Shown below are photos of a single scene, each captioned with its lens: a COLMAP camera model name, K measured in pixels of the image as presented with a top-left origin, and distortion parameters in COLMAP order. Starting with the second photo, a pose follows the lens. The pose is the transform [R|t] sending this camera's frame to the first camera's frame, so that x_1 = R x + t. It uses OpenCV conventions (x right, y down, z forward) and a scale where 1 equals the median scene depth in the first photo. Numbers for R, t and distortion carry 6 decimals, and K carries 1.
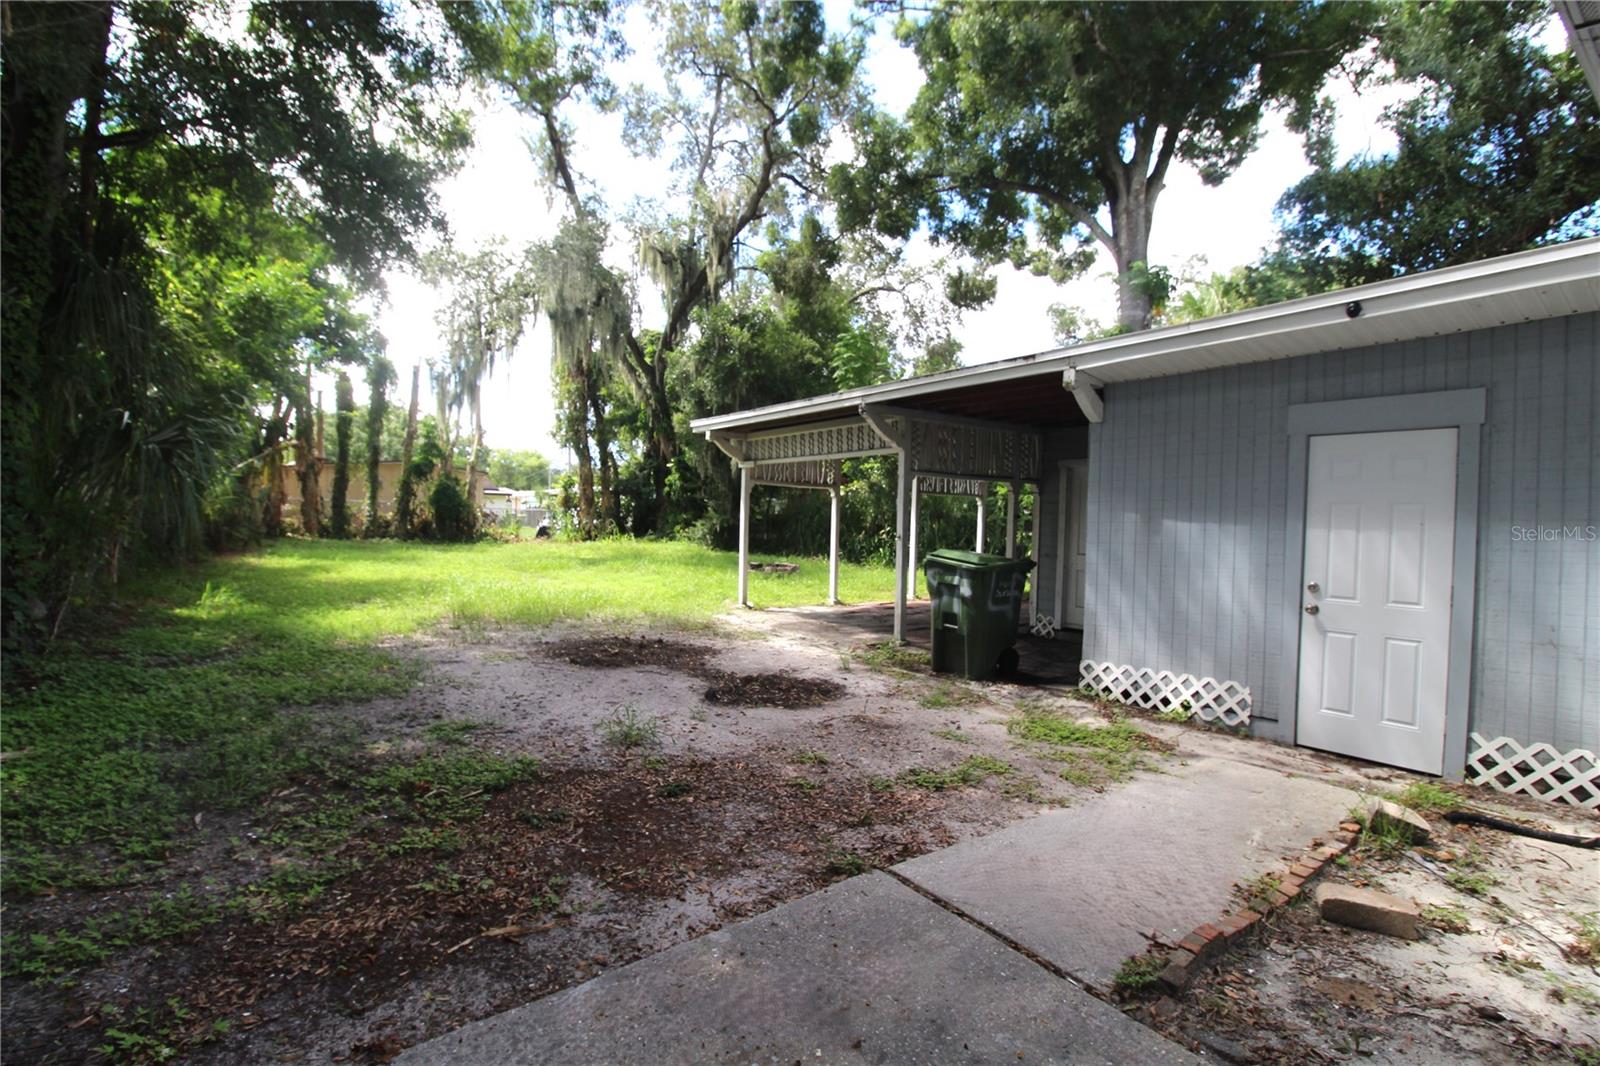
lens RADIAL K [[734.3, 0, 800.0], [0, 734.3, 533.0], [0, 0, 1]] dist [-0.032667, -0.000434]
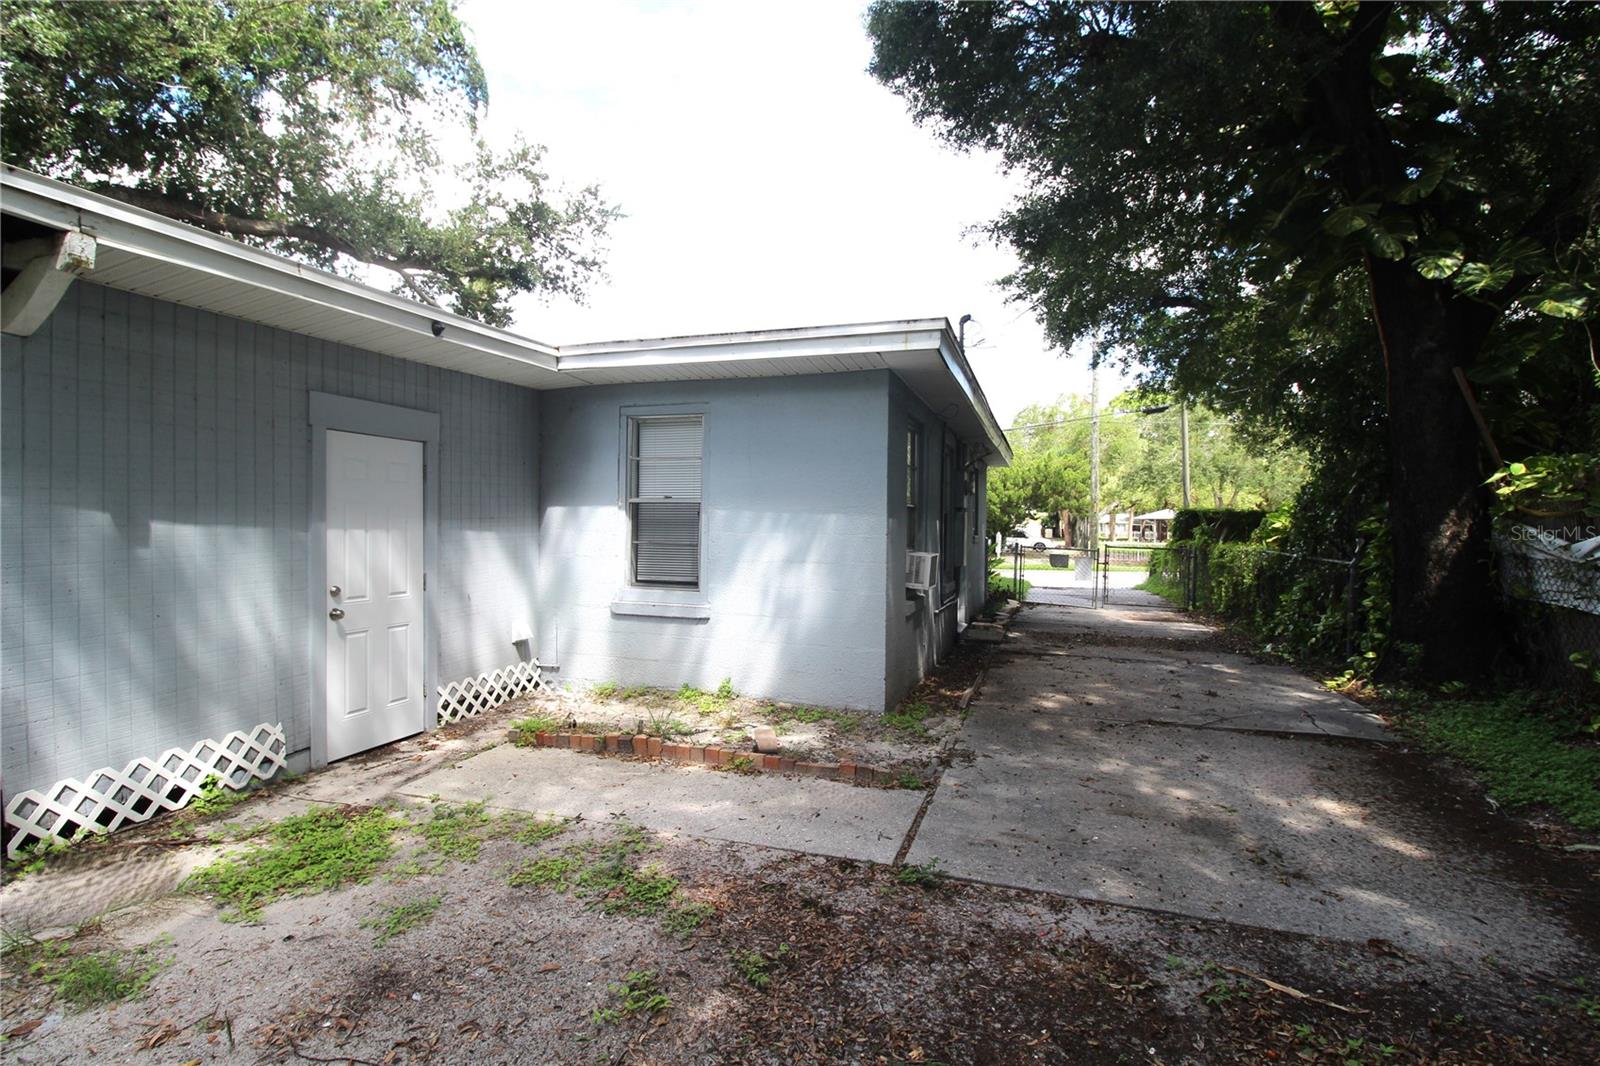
lens RADIAL K [[734.3, 0, 800.0], [0, 734.3, 533.0], [0, 0, 1]] dist [-0.032667, -0.000434]
pose [[-0.559789, -0.039899, 0.827674, -0.438686], [-0.004466, 0.998971, 0.045136, -0.049206], [-0.828623, 0.021571, -0.559391, 1.110472]]
